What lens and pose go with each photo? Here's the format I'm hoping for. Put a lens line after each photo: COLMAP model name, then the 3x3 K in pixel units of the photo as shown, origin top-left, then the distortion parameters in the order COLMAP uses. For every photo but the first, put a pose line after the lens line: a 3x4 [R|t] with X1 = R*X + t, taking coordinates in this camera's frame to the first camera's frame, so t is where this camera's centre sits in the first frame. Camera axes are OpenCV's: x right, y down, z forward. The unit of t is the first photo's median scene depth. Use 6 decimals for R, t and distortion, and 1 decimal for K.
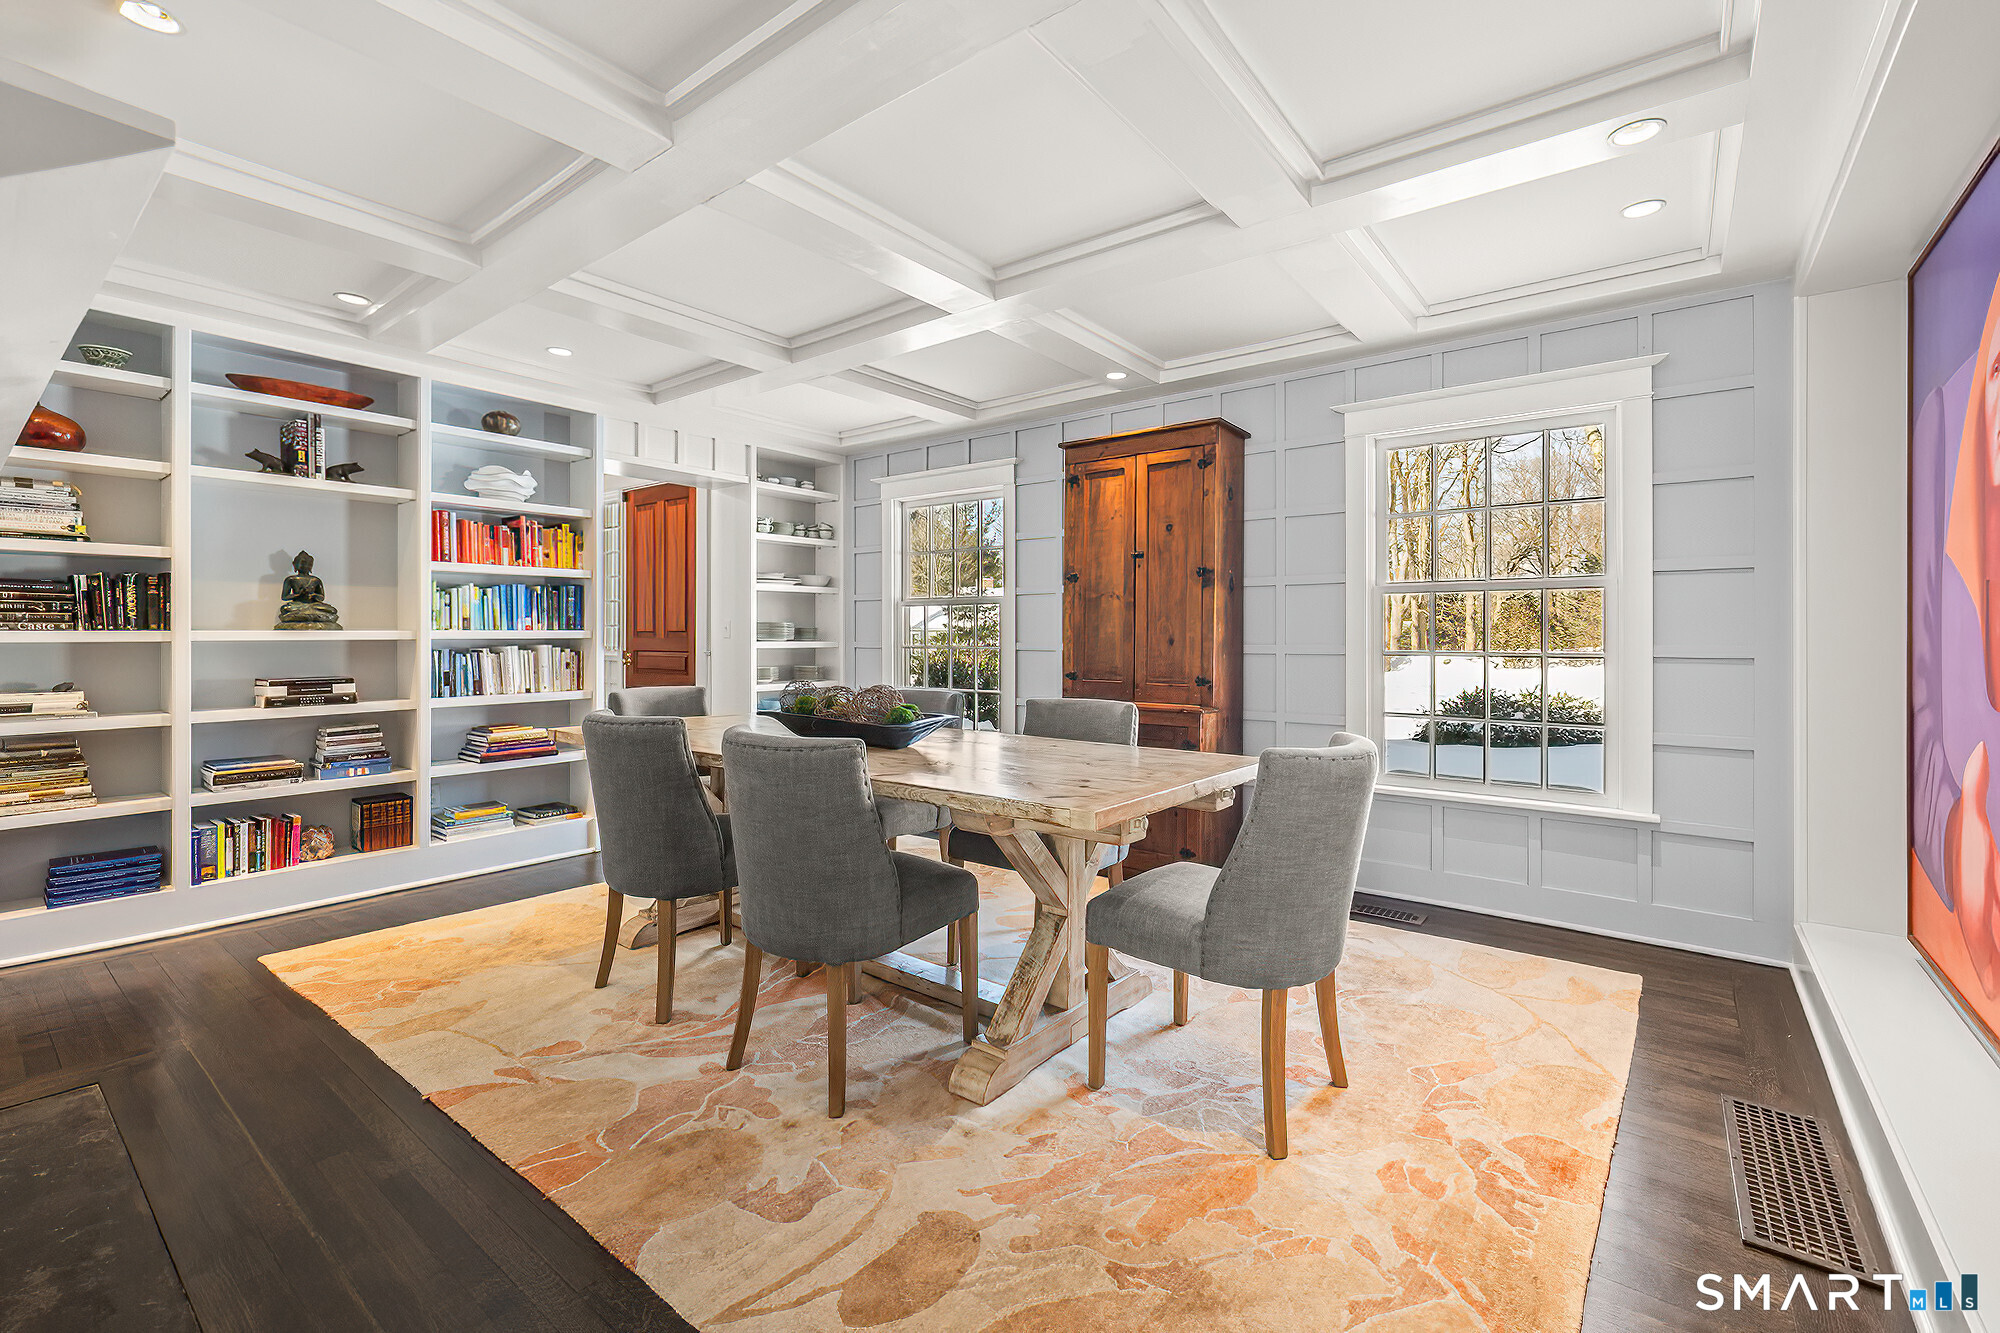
lens RADIAL K [[843.8, 0, 1009.5], [0, 843.8, 637.9], [0, 0, 1]] dist [0.001781, 0.000298]
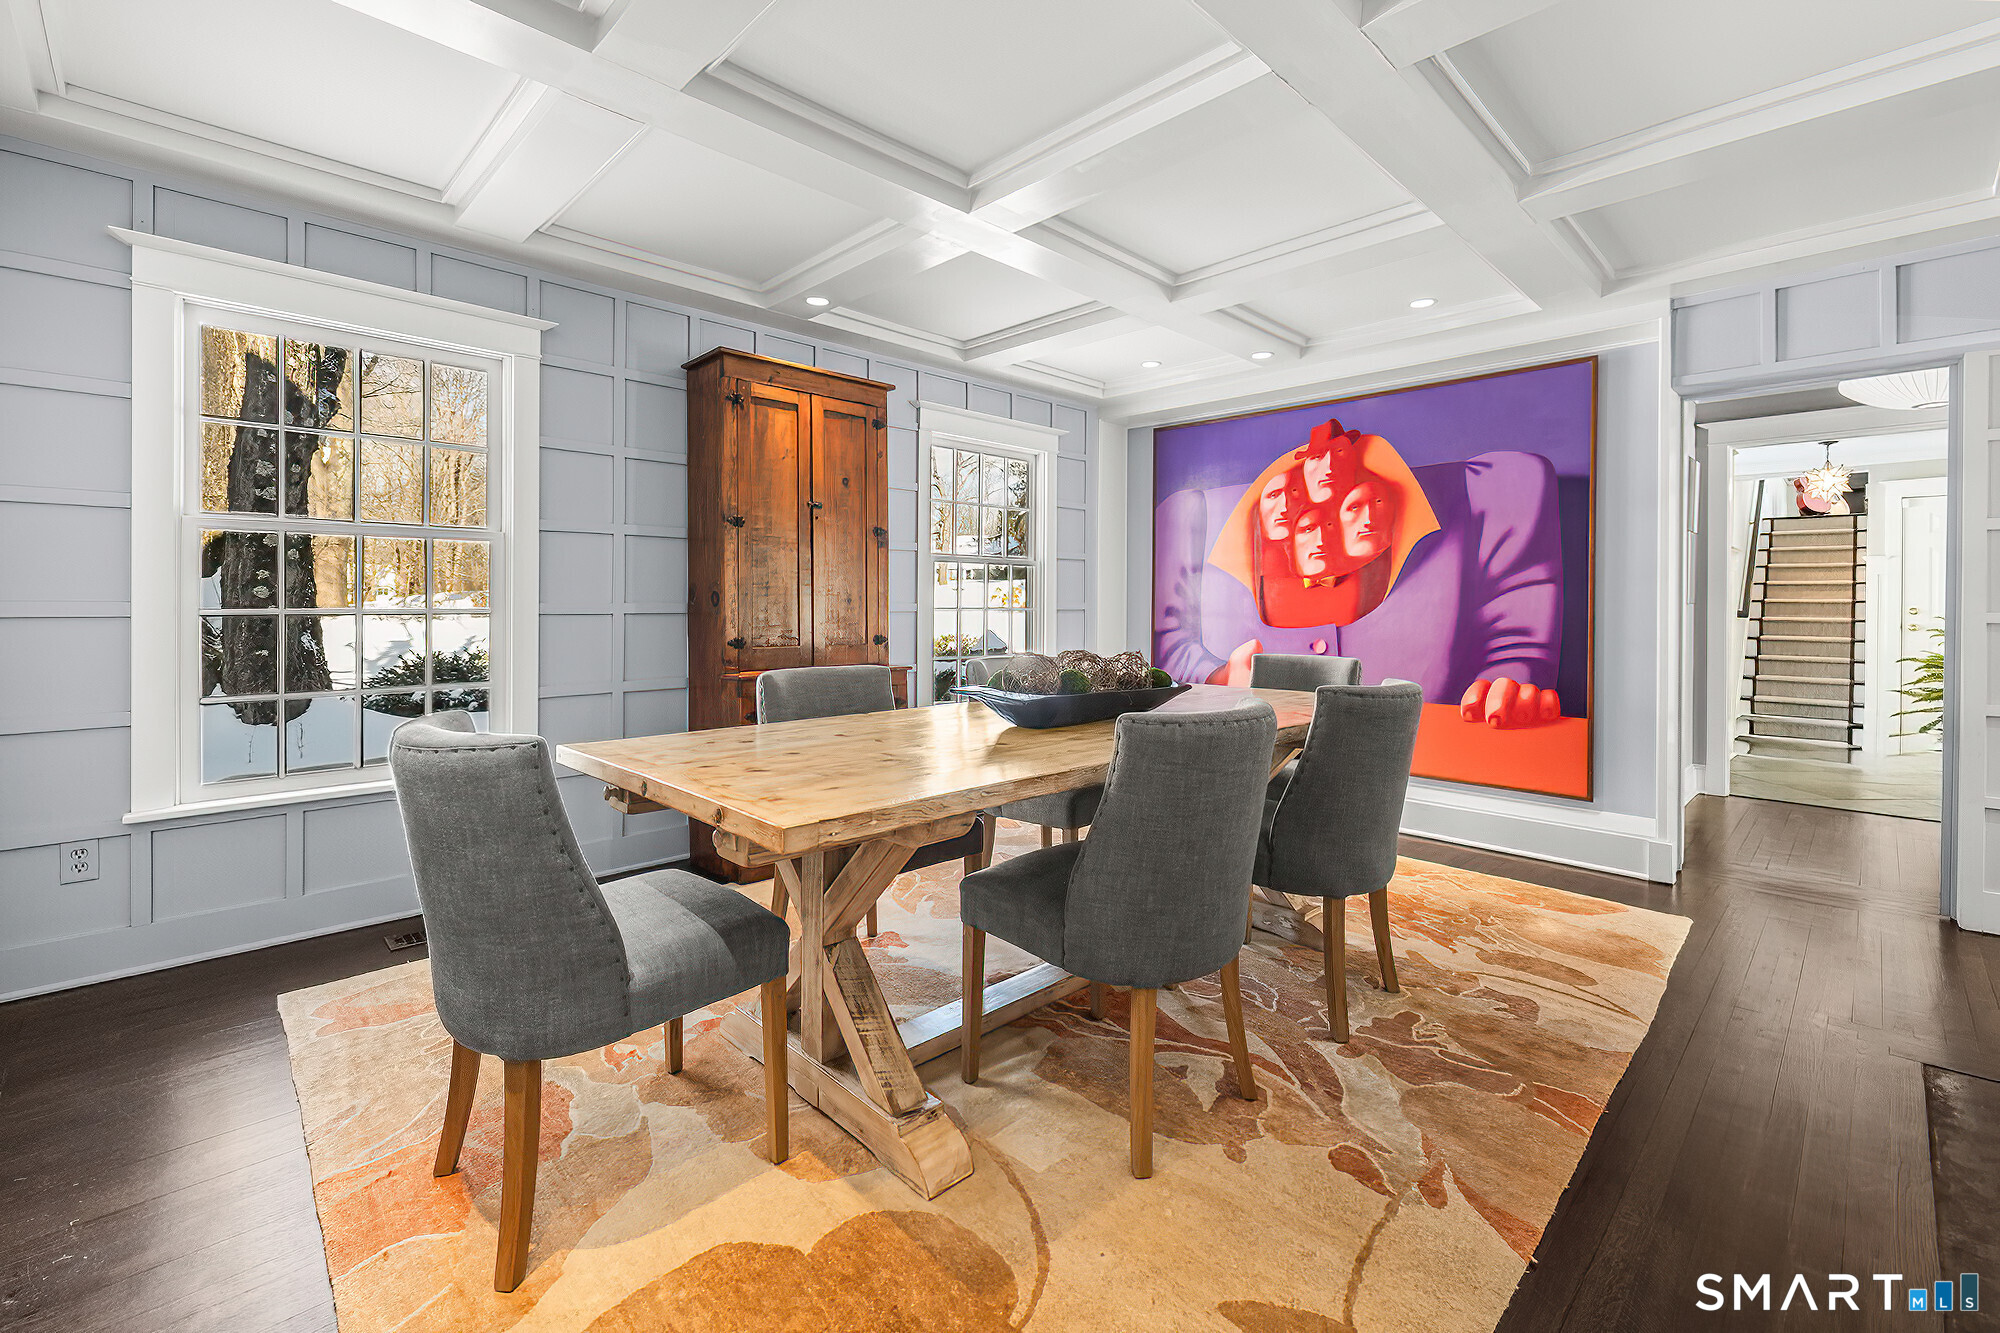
lens RADIAL K [[859.9, 0, 993.5], [0, 859.9, 600.4], [0, 0, 1]] dist [0.000899, 0.000083]
pose [[0.148989, -0.002390, 0.988836, -1.085512], [-0.000755, 0.999997, 0.002531, 0.002203], [-0.988839, -0.001124, 0.148986, 0.996106]]
